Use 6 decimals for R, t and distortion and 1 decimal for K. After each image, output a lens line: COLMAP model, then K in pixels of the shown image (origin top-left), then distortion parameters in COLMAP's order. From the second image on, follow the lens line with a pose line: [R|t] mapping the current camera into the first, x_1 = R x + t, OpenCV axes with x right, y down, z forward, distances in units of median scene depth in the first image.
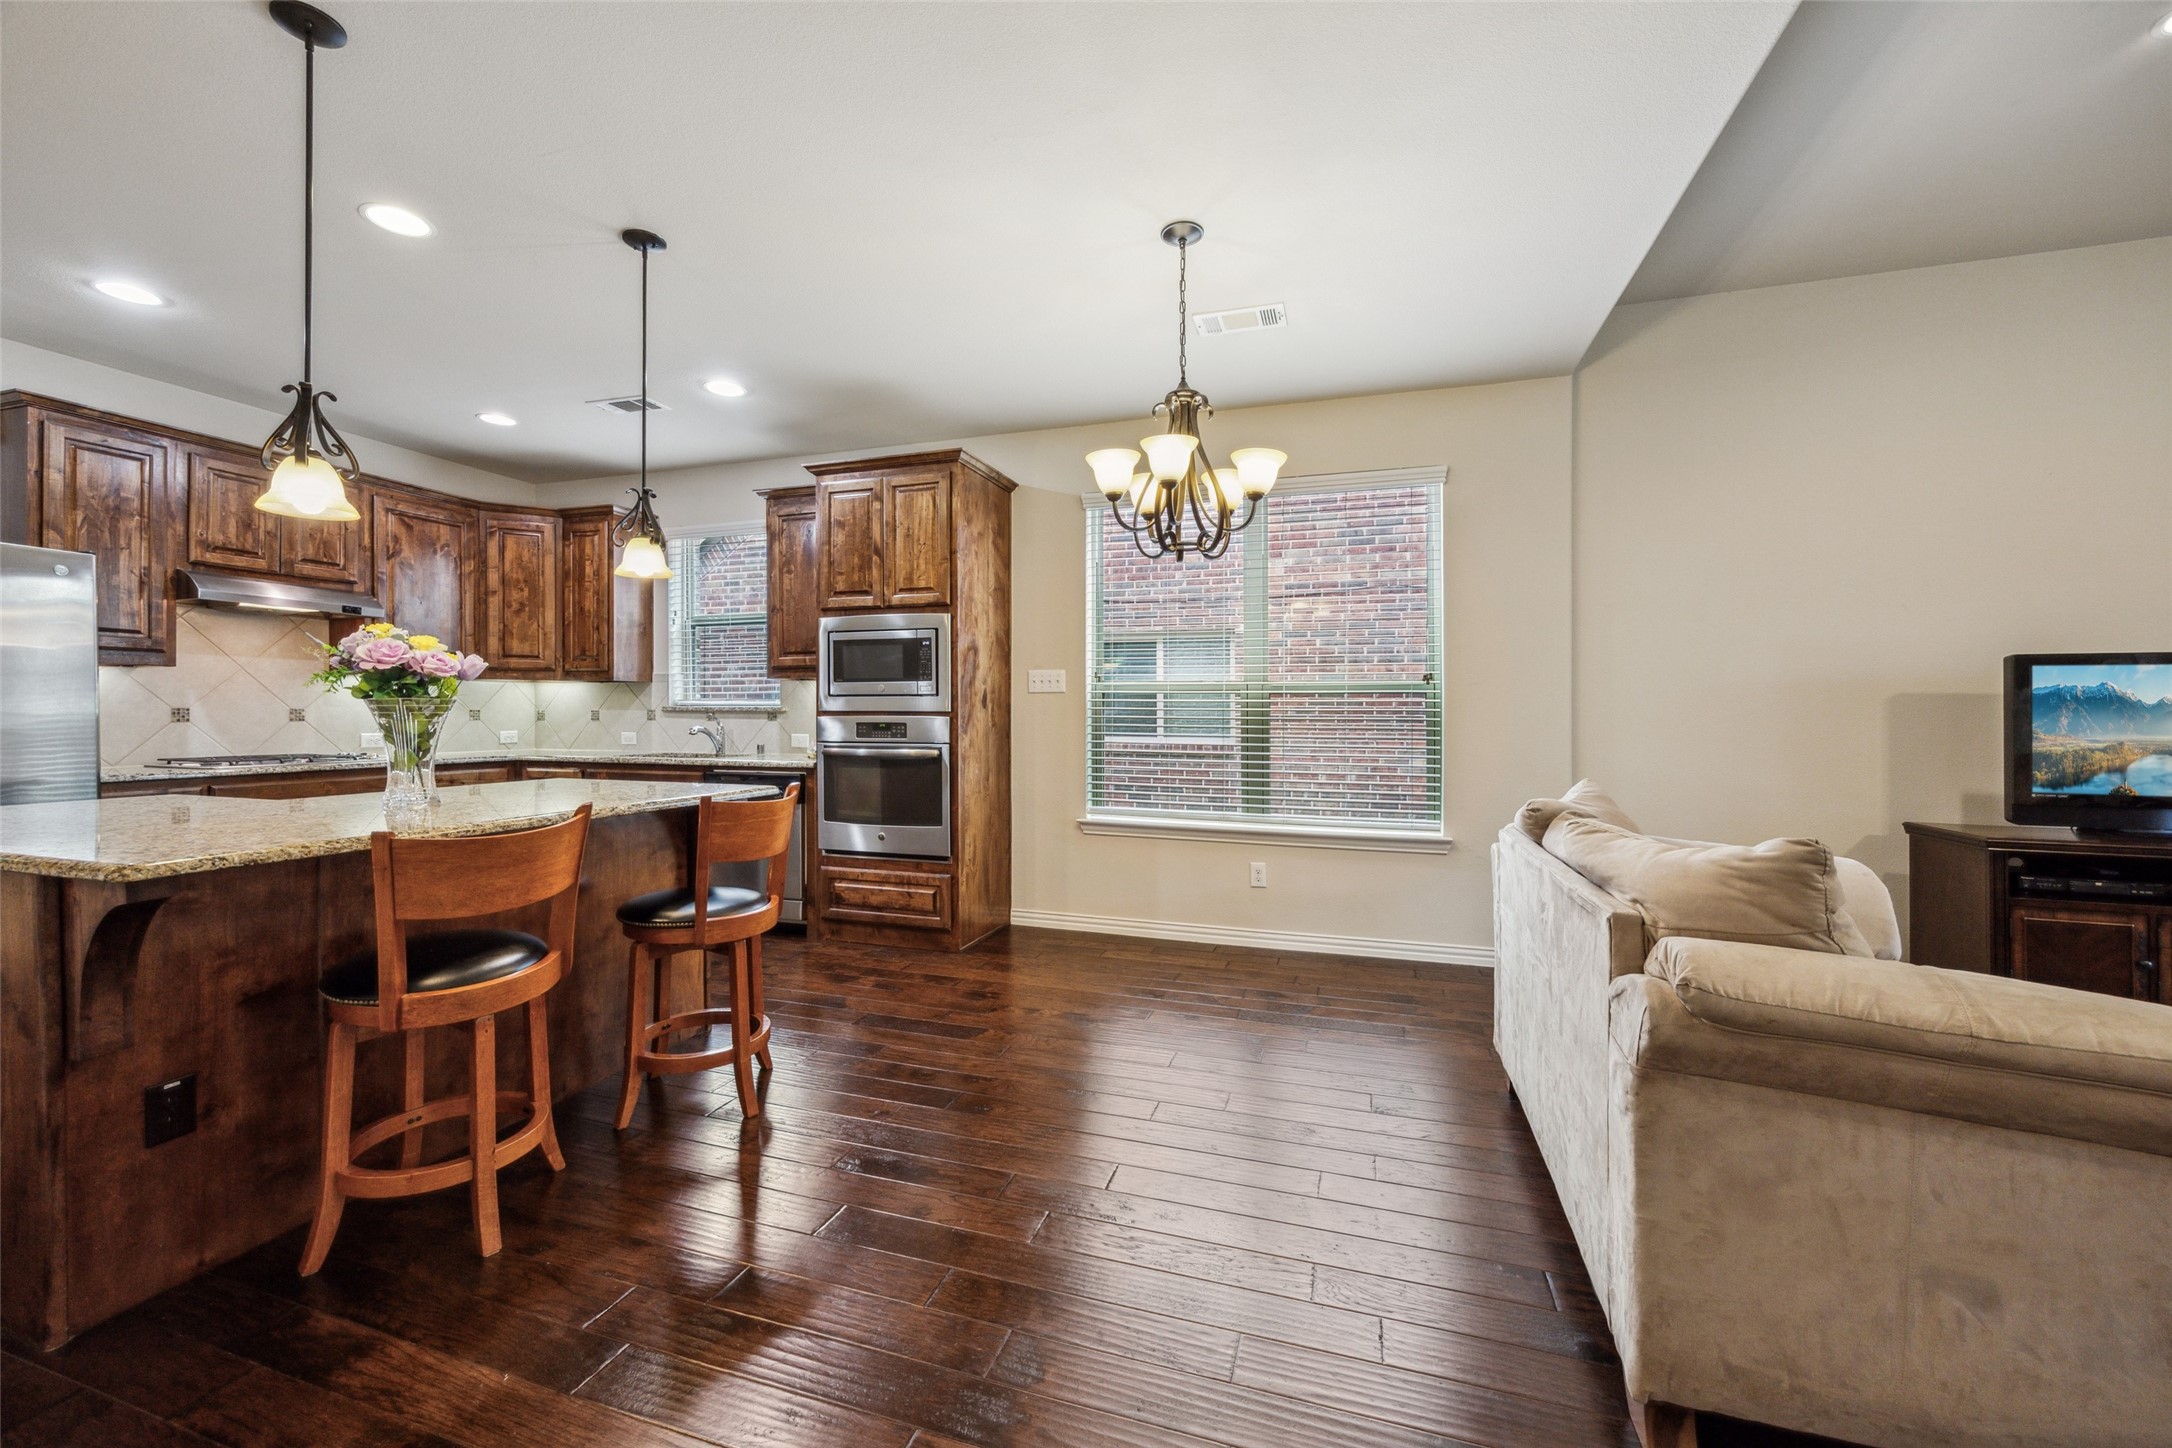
lens RADIAL K [[842.6, 0, 1072.9], [0, 842.6, 707.0], [0, 0, 1]] dist [0.002125, -0.001086]
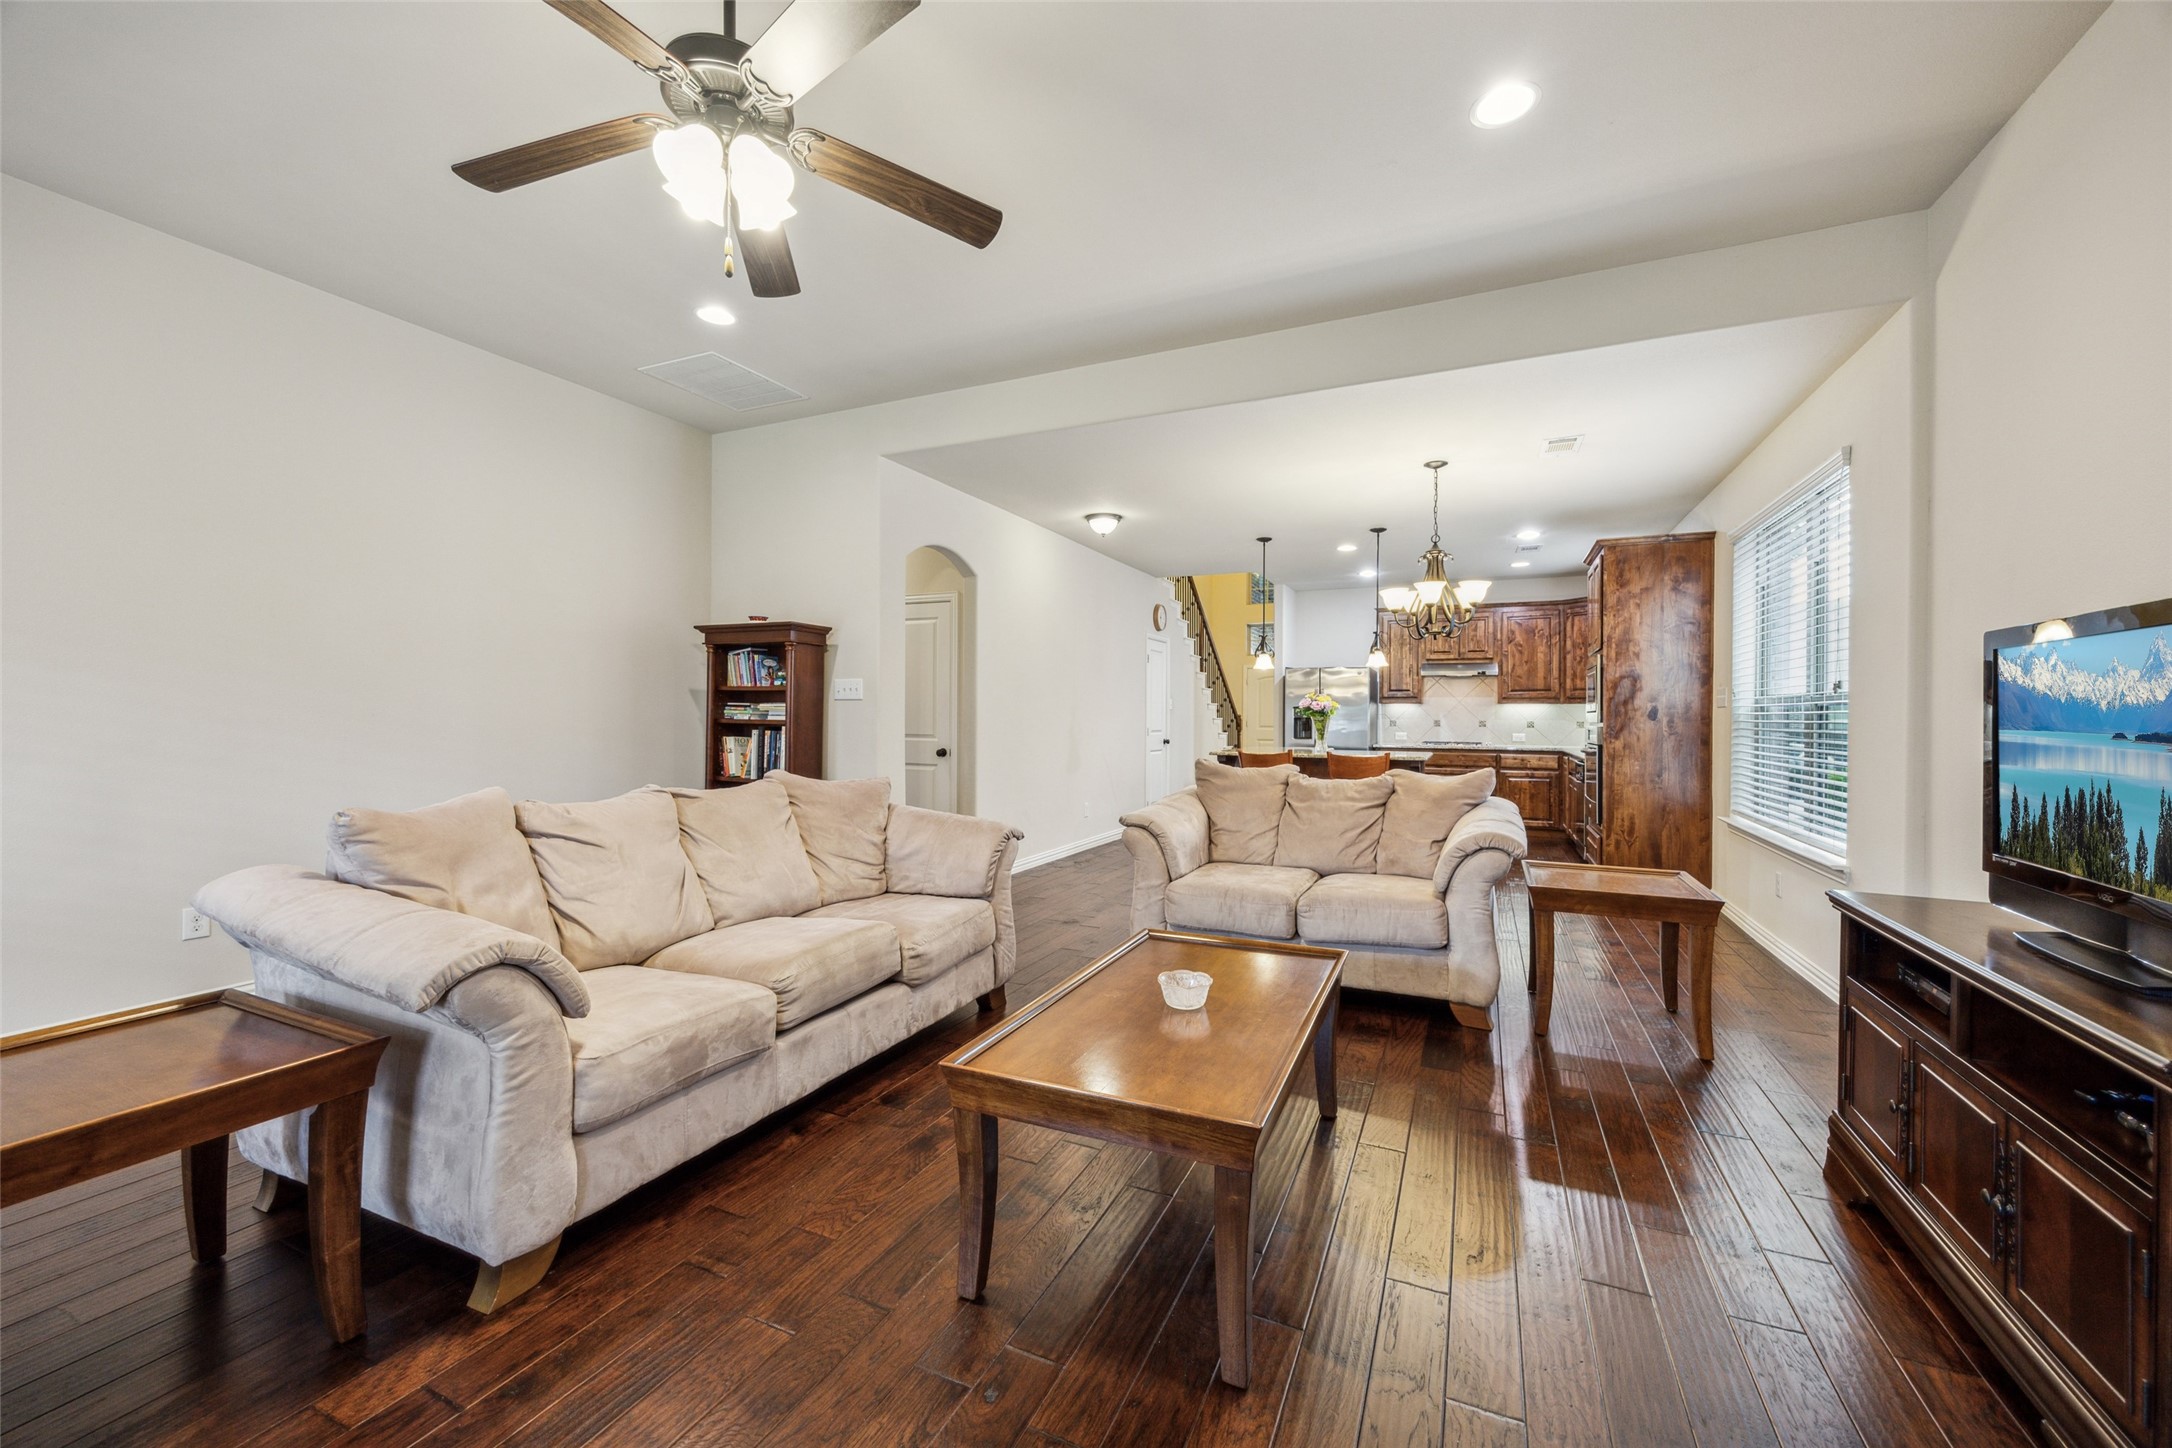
lens RADIAL K [[842.6, 0, 1087.4], [0, 842.6, 721.0], [0, 0, 1]] dist [0.002125, -0.001086]
pose [[-0.119622, 0.001149, -0.992819, 1.347648], [-0.002730, 0.999995, 0.001486, 0.002412], [0.992816, 0.002889, -0.119618, 0.301790]]
